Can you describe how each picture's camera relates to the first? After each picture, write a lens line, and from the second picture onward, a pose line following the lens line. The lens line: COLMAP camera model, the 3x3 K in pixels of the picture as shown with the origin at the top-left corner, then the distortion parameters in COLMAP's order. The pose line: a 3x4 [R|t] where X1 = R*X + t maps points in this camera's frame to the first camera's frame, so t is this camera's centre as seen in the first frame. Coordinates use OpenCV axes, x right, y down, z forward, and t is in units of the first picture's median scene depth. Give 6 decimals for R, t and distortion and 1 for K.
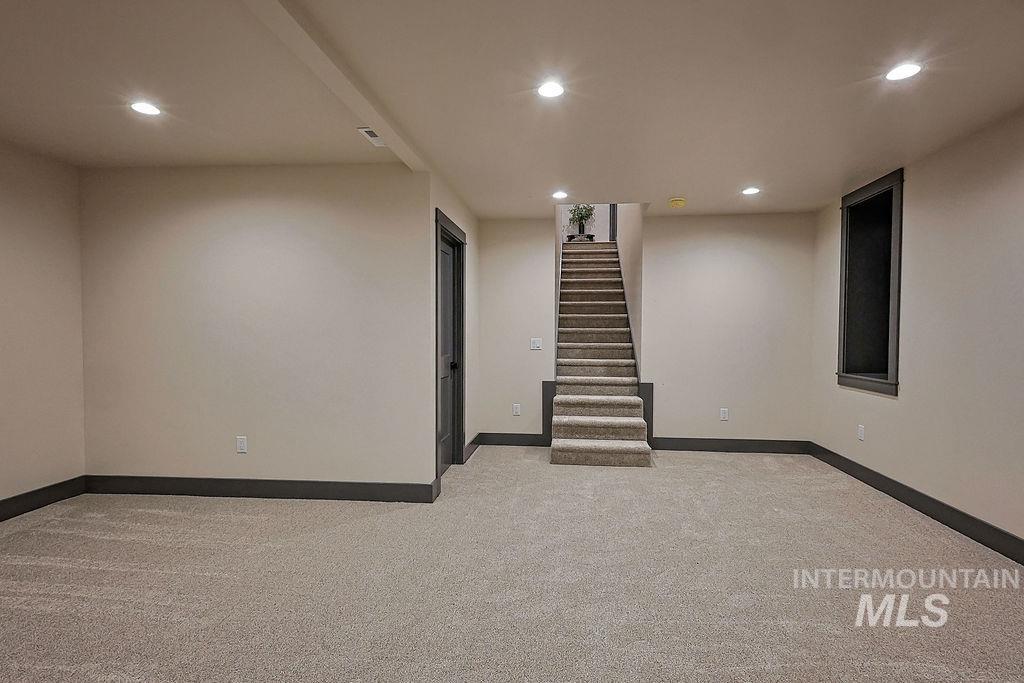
lens RADIAL K [[506.3, 0, 512.0], [0, 506.3, 341.5], [0, 0, 1]] dist [0.000153, 0.000903]
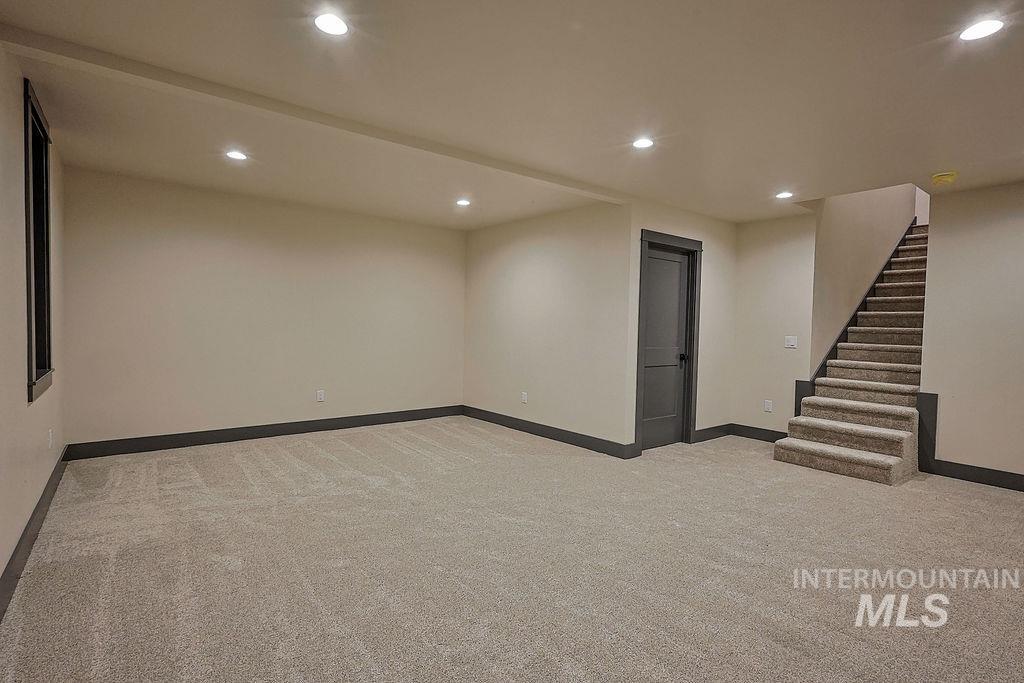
lens RADIAL K [[506.3, 0, 512.0], [0, 506.3, 341.5], [0, 0, 1]] dist [0.000153, 0.000903]
pose [[0.694844, 0.032149, -0.718441, 0.433419], [-0.027541, 0.999457, 0.018088, -0.000071], [0.718633, 0.007218, 0.695352, -0.091110]]
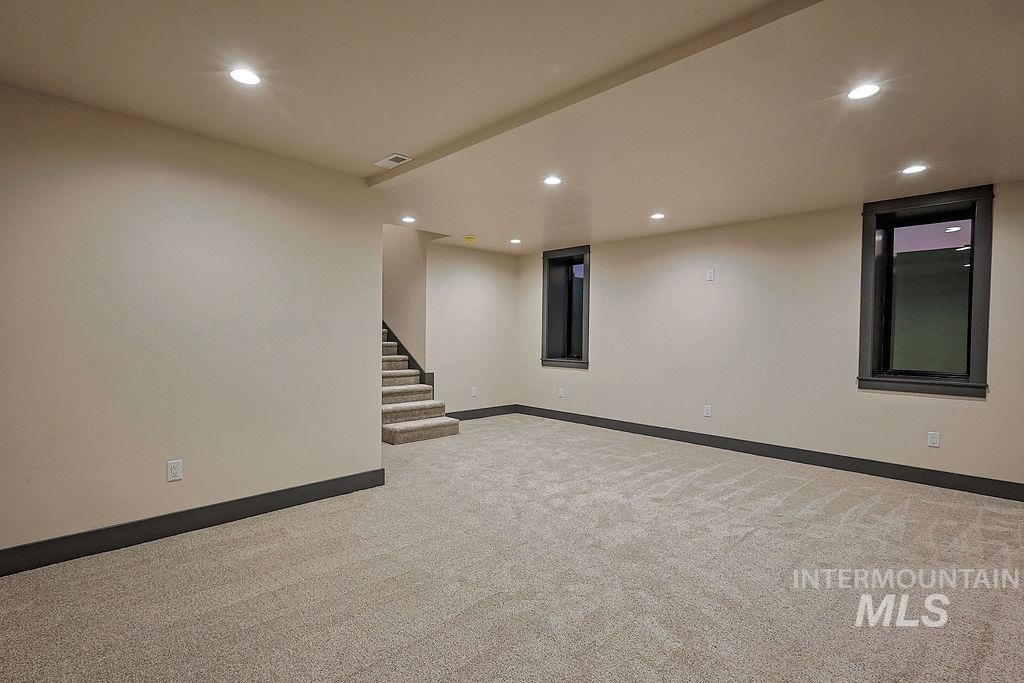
lens RADIAL K [[492.8, 0, 512.0], [0, 492.8, 341.5], [0, 0, 1]] dist [-0.001609, -0.000507]
pose [[0.632923, -0.006771, 0.774185, -0.622876], [0.003016, 0.999976, 0.006280, -0.003567], [-0.774209, -0.001640, 0.632928, 0.067630]]
